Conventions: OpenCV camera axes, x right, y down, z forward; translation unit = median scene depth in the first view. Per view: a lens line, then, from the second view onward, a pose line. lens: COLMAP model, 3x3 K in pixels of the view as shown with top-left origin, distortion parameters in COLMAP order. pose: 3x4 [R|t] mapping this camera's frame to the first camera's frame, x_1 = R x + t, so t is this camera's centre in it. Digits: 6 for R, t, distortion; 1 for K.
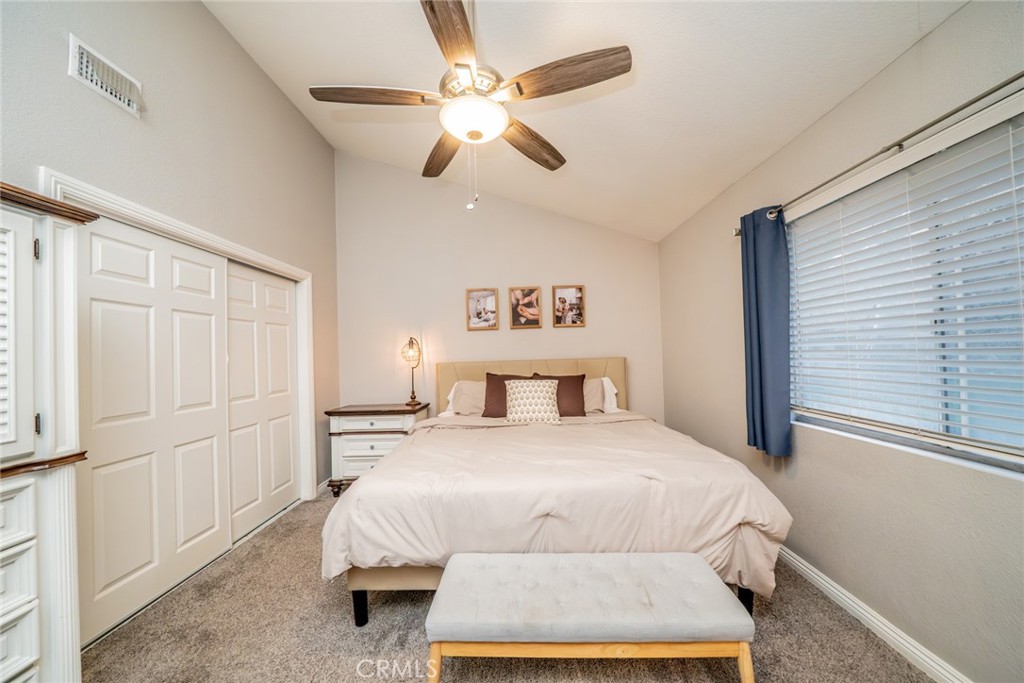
lens RADIAL K [[354.2, 0, 511.2], [0, 354.2, 344.5], [0, 0, 1]] dist [-0.018369, 0.000820]
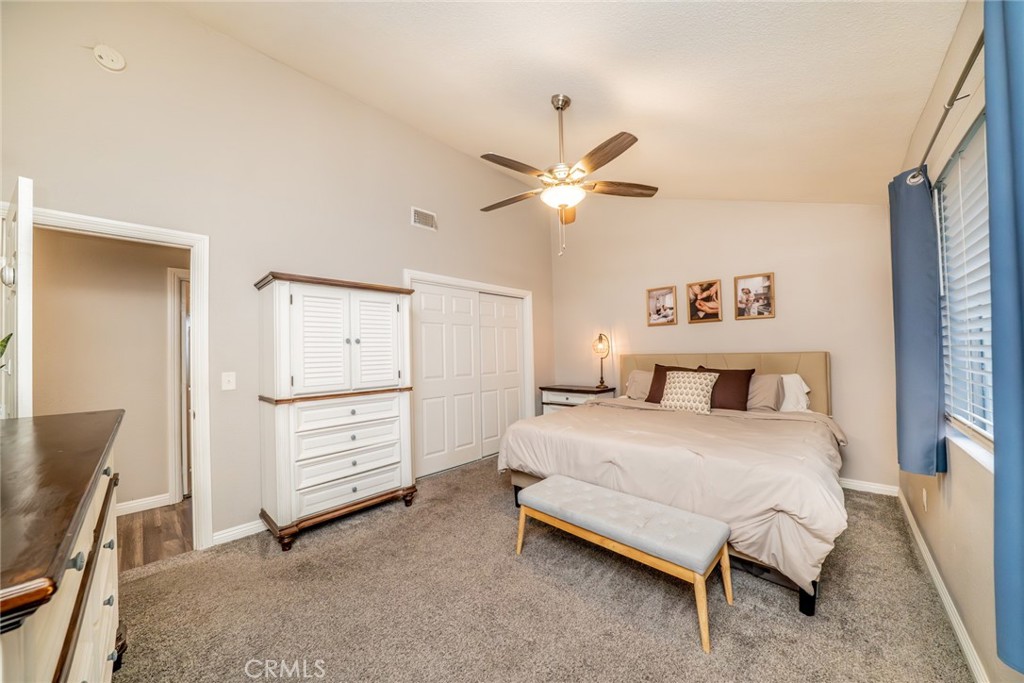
lens RADIAL K [[354.2, 0, 513.3], [0, 354.2, 339.8], [0, 0, 1]] dist [-0.018369, 0.000820]
pose [[0.743094, -0.010383, -0.669107, 0.351652], [0.016134, 0.999867, 0.002402, -0.007232], [0.668993, -0.012580, 0.743163, -0.138992]]
